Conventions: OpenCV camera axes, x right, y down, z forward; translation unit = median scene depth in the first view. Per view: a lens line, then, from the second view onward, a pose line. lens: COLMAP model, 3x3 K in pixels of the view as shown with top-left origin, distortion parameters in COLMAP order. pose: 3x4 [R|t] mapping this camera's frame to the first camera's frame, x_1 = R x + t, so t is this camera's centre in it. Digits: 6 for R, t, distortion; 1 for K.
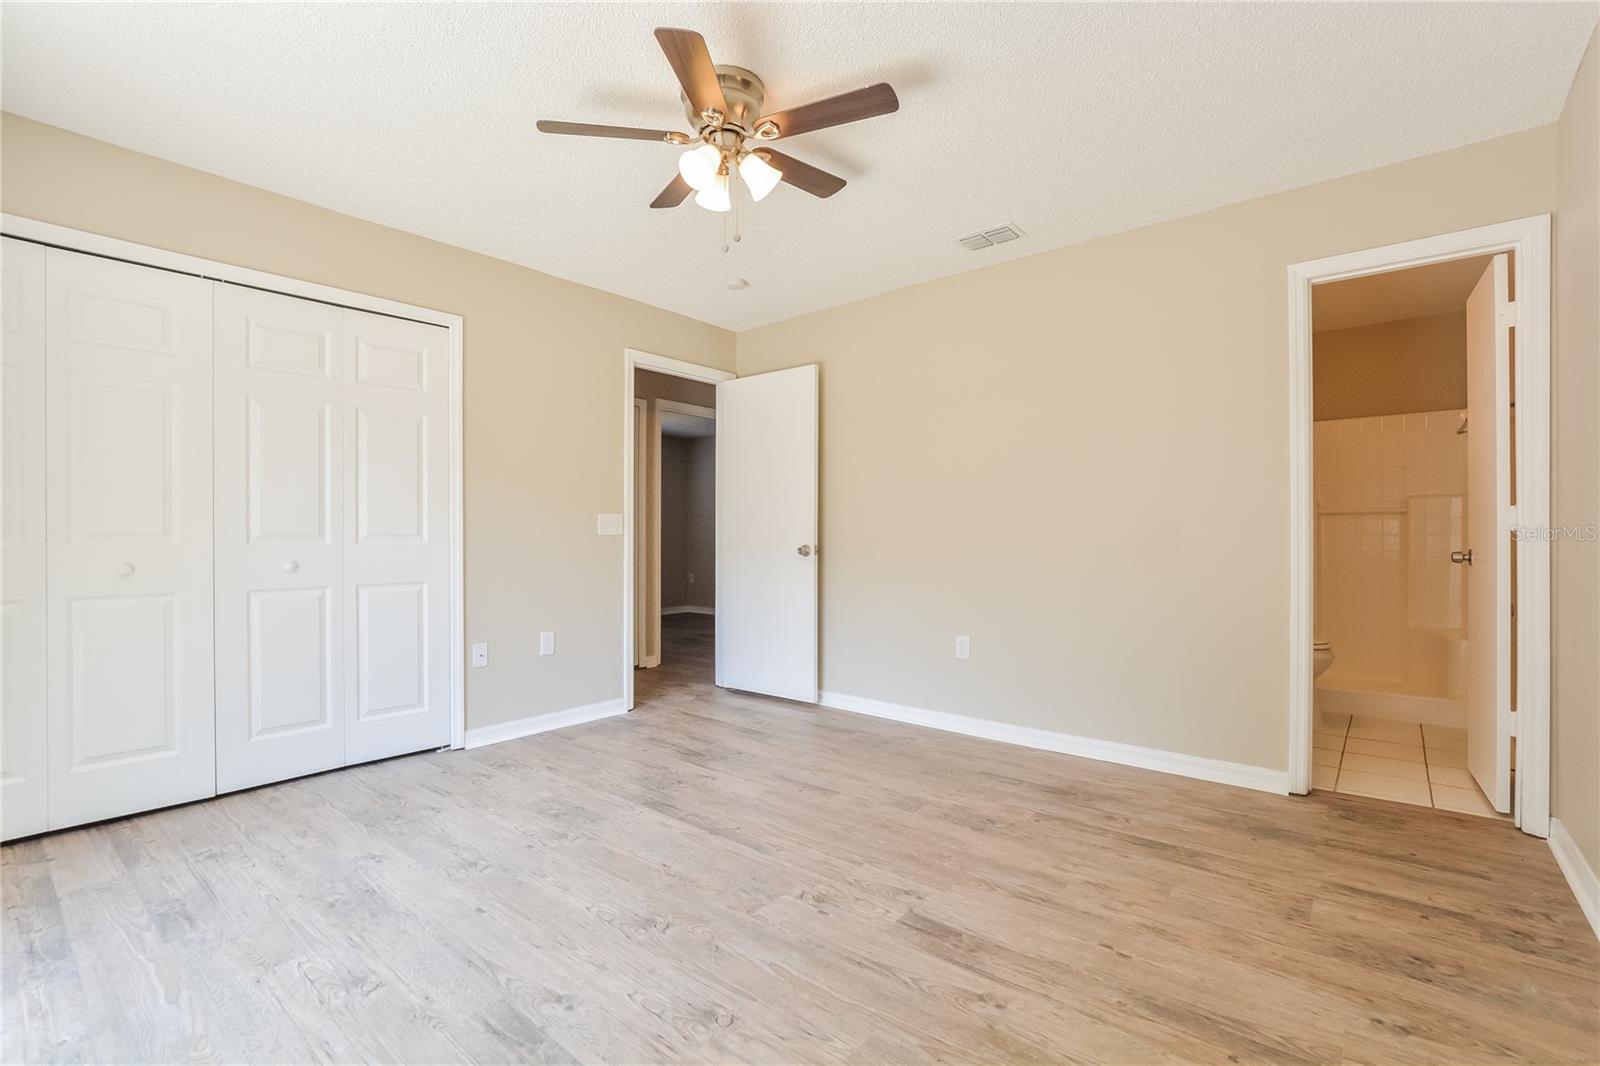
lens RADIAL K [[724.3, 0, 800.0], [0, 724.3, 533.0], [0, 0, 1]] dist [-0.044614, 0.011317]
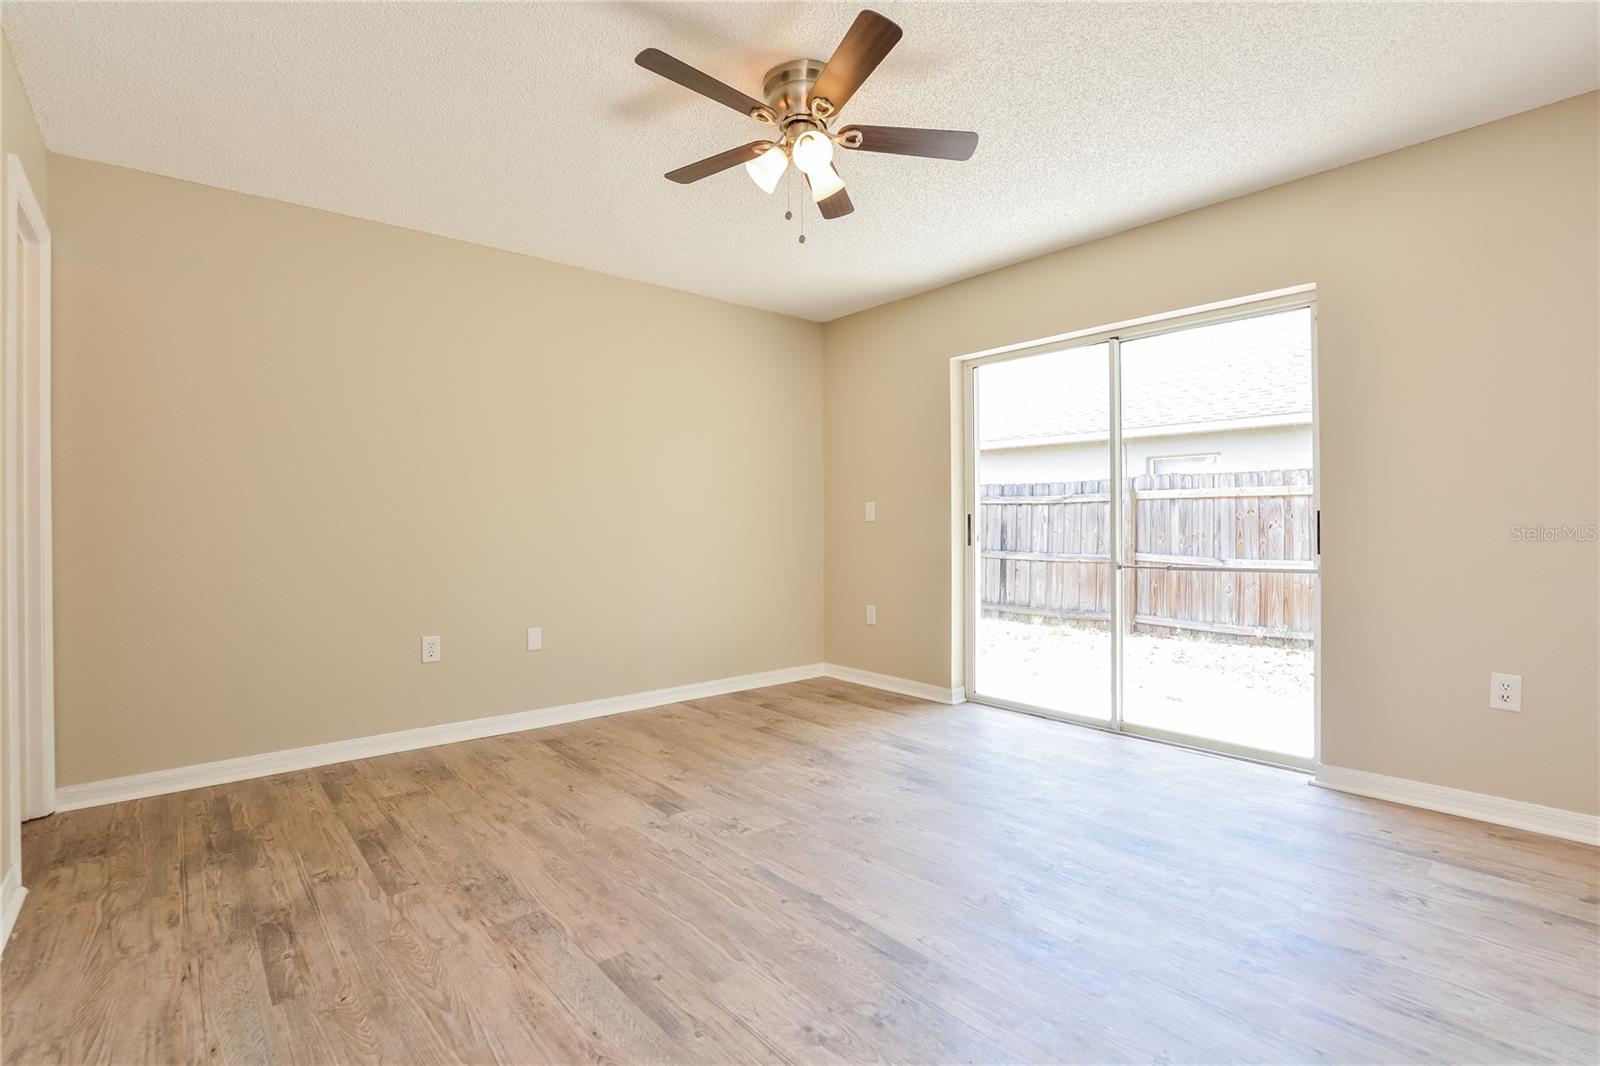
lens RADIAL K [[724.3, 0, 800.0], [0, 724.3, 533.0], [0, 0, 1]] dist [-0.044614, 0.011317]
pose [[-0.986534, 0.003064, 0.163527, -0.258813], [0.004180, 0.999970, 0.006482, 0.005701], [-0.163502, 0.007079, -0.986518, 1.966905]]
